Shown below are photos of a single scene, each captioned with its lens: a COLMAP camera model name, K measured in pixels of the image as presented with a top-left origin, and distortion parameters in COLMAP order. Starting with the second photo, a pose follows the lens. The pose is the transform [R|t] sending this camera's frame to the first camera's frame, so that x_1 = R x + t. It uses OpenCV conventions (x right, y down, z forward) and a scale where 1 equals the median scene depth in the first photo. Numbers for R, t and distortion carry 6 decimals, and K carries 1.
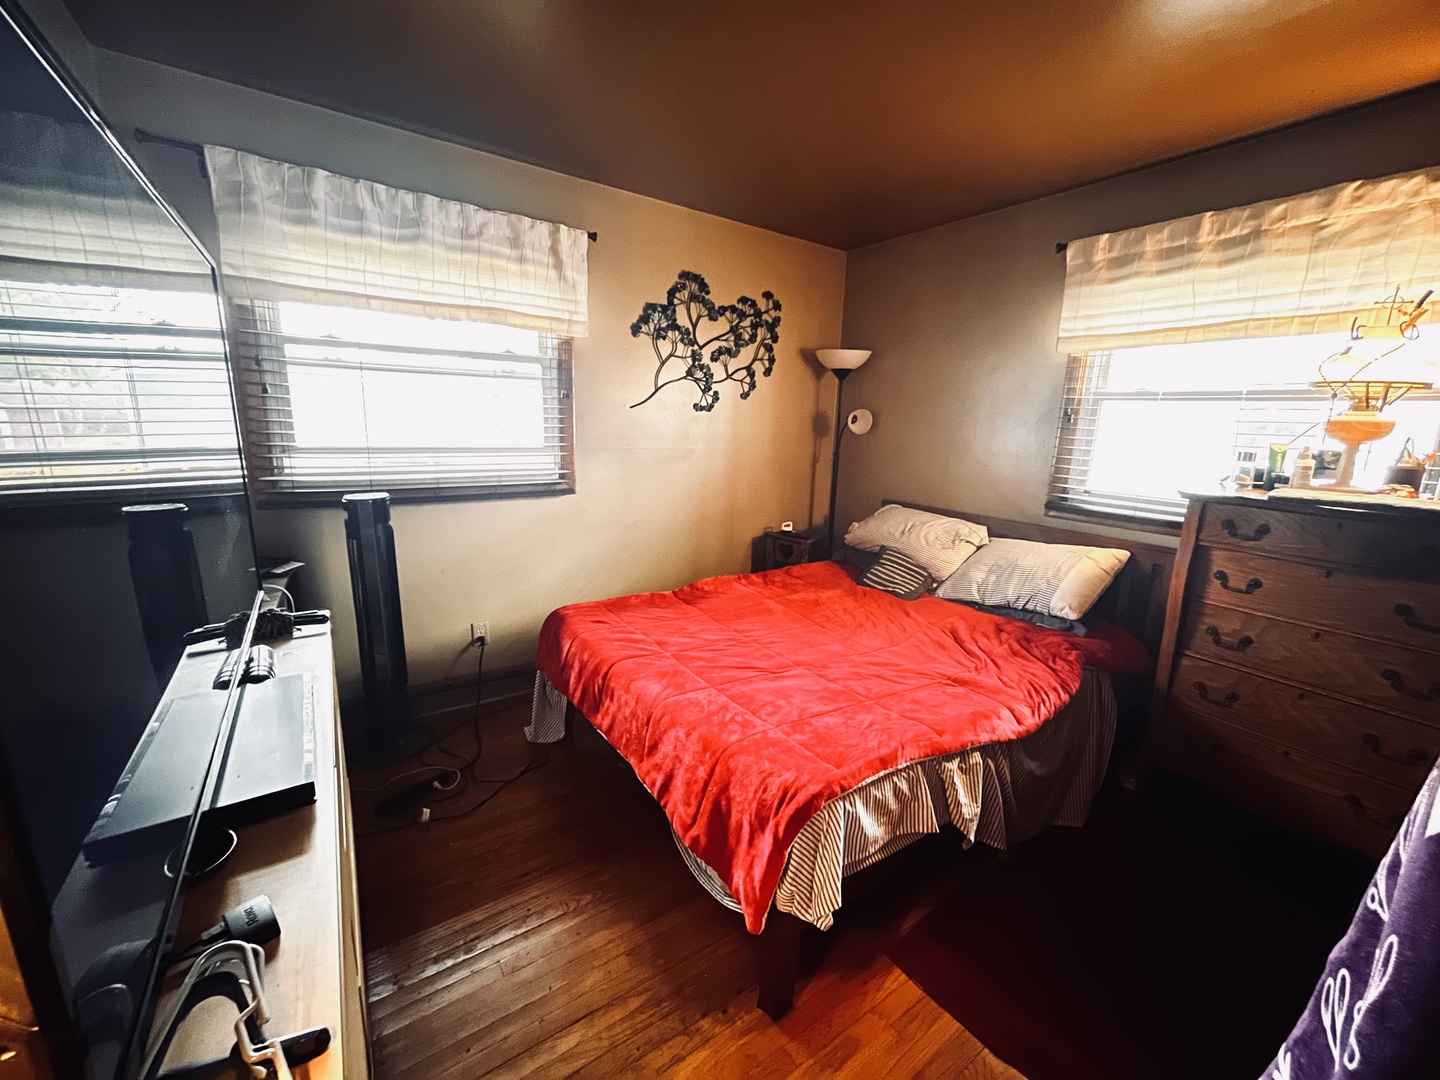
lens RADIAL K [[583.6, 0, 723.8], [0, 583.6, 539.2], [0, 0, 1]] dist [-0.001120, -0.000147]
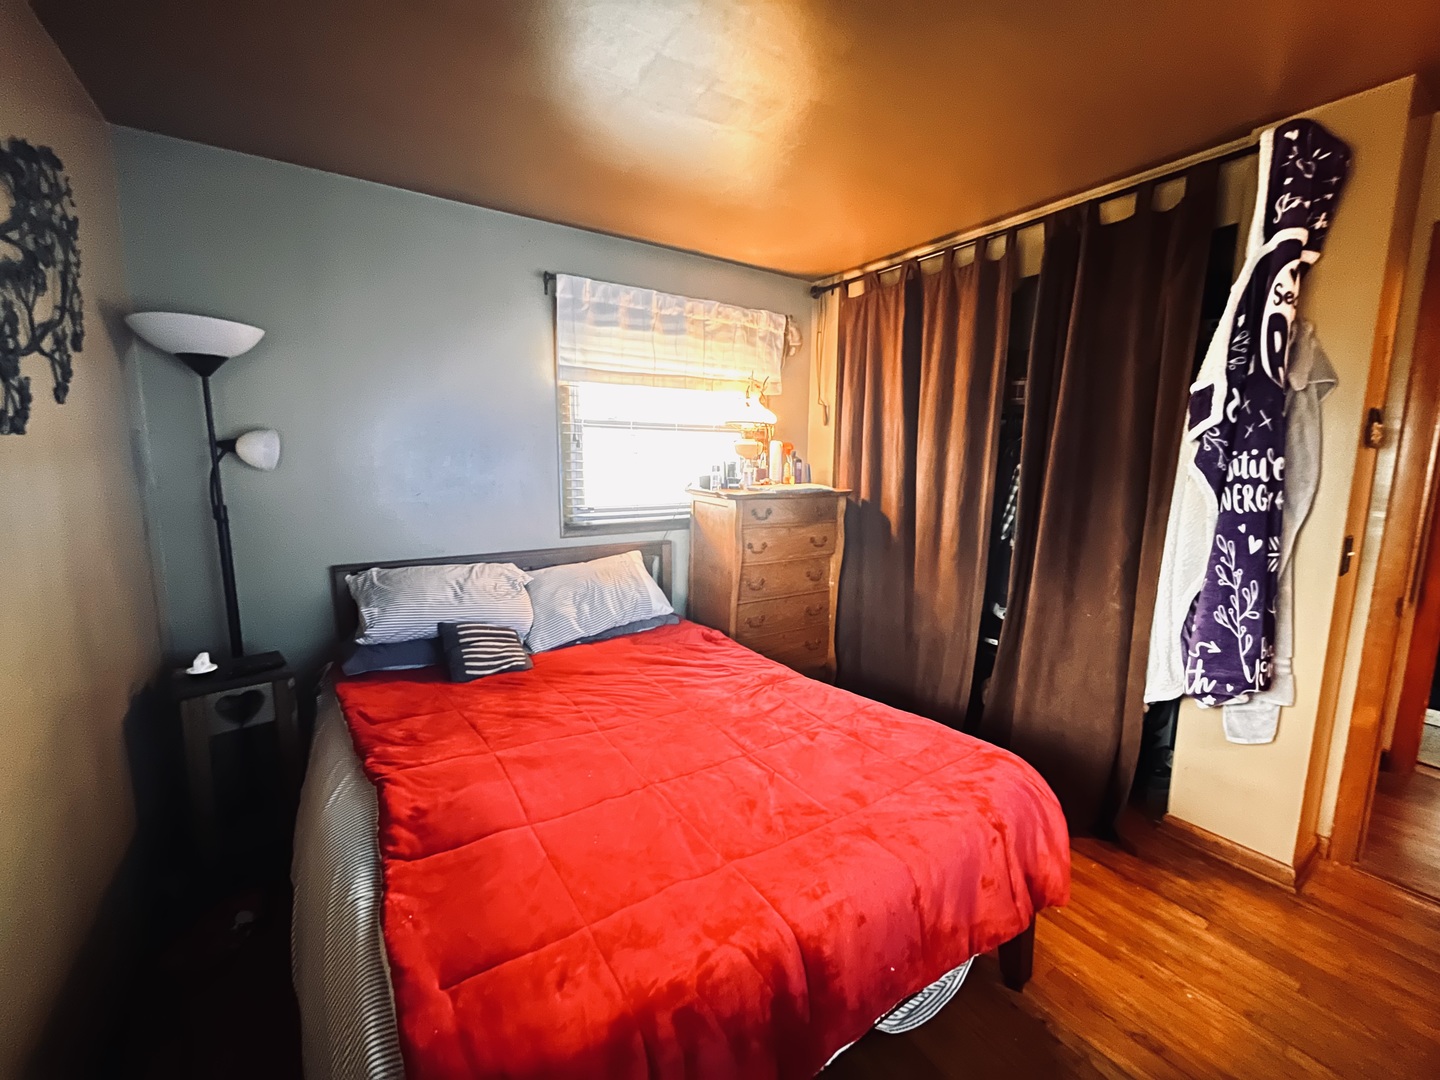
lens RADIAL K [[583.6, 0, 722.5], [0, 583.6, 544.5], [0, 0, 1]] dist [-0.001120, -0.000147]
pose [[0.016009, -0.185430, 0.982527, -0.518448], [0.194730, 0.964415, 0.178839, -0.180691], [-0.980726, 0.188465, 0.051549, 0.775806]]
